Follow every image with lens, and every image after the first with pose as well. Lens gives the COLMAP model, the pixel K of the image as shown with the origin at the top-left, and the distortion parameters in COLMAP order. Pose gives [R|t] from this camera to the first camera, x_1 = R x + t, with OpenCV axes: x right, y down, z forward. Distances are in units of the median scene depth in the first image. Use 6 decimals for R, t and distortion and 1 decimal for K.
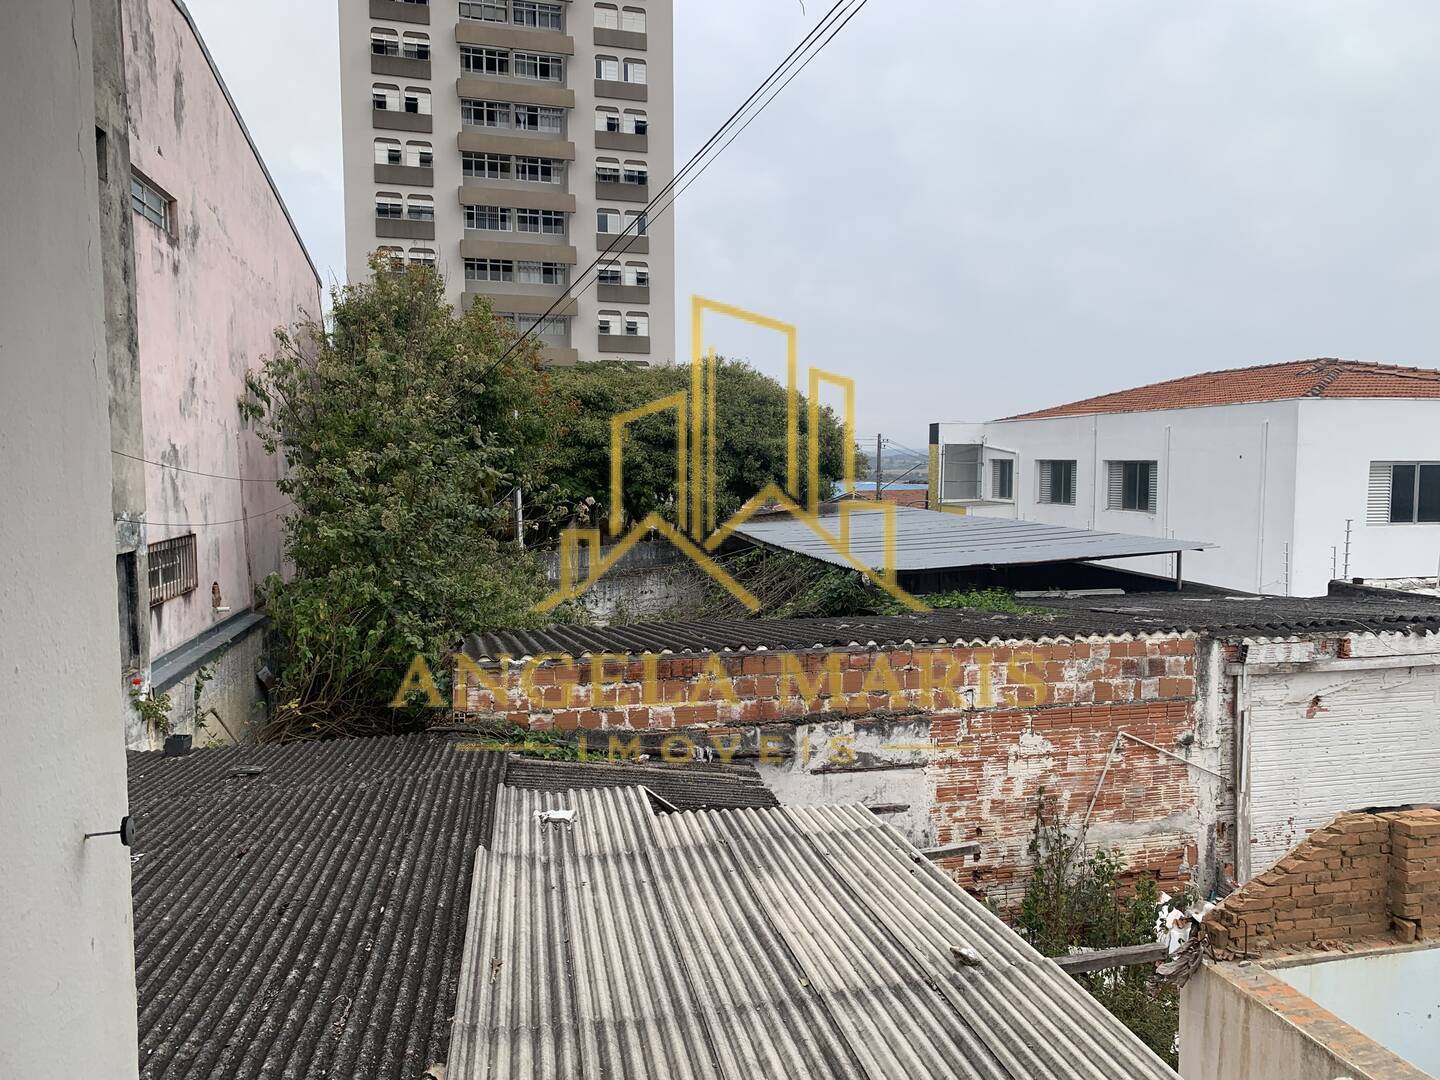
lens RADIAL K [[1159.8, 0, 720.0], [0, 1159.8, 540.0], [0, 0, 1]] dist [0.007318, 0.005229]
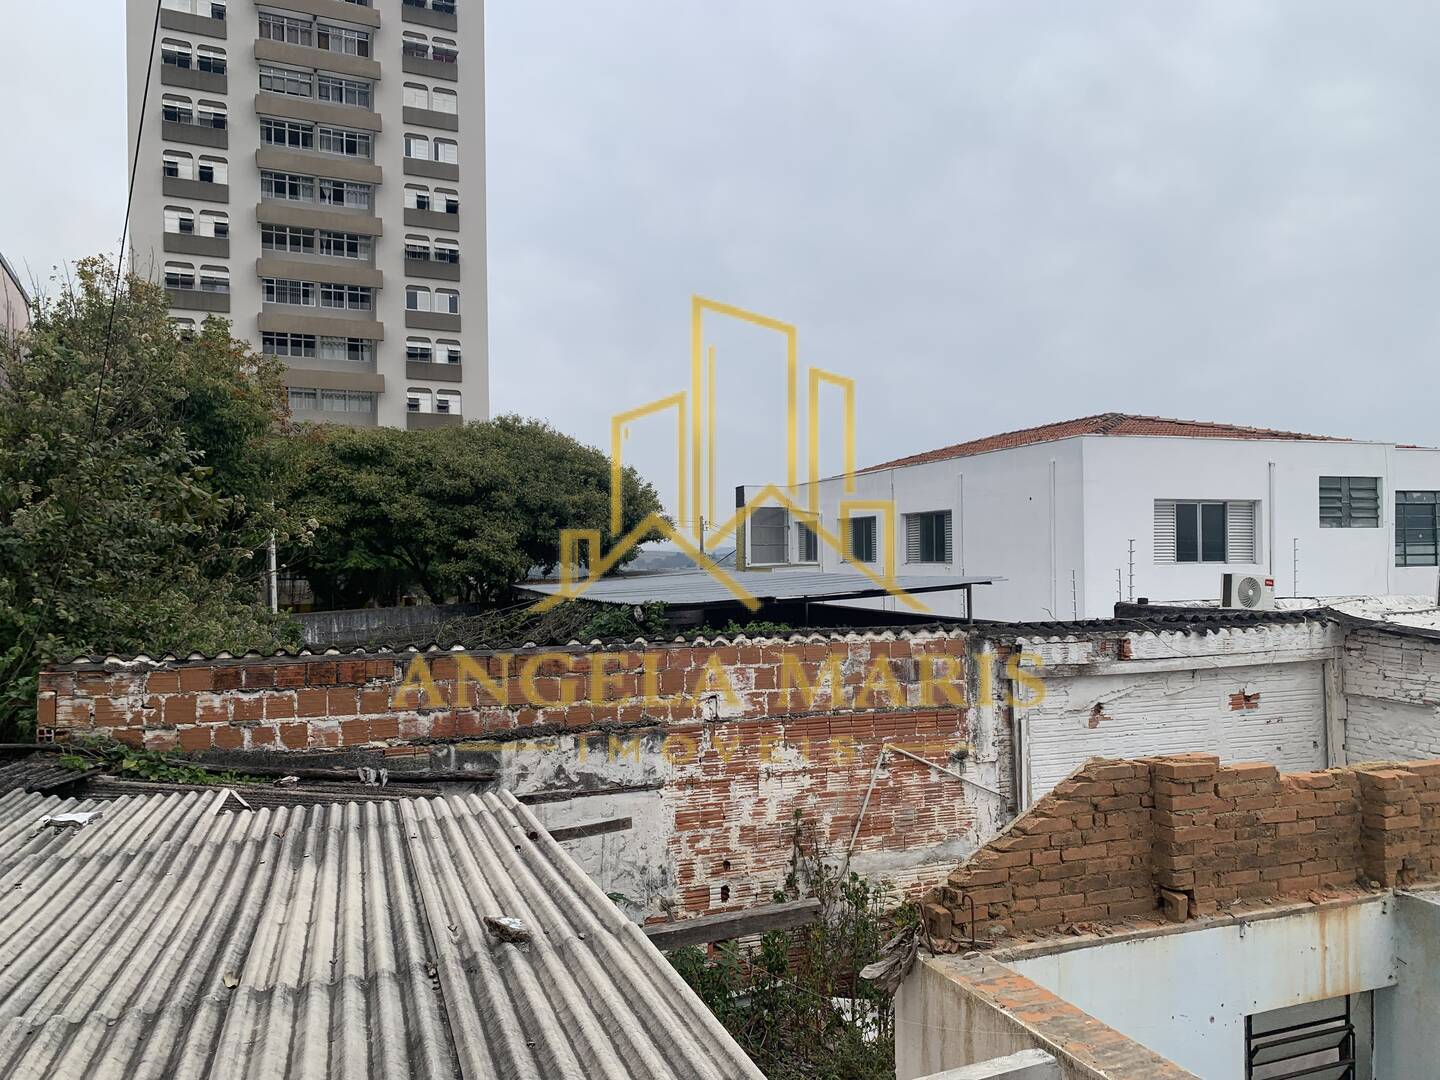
lens RADIAL K [[1126.9, 0, 720.0], [0, 1126.9, 540.0], [0, 0, 1]] dist [0.119495, -0.235537]
pose [[0.991393, -0.006625, 0.130749, 0.106722], [0.019278, 0.995219, -0.095751, 0.089861], [-0.129489, 0.097447, 0.986781, 0.148855]]
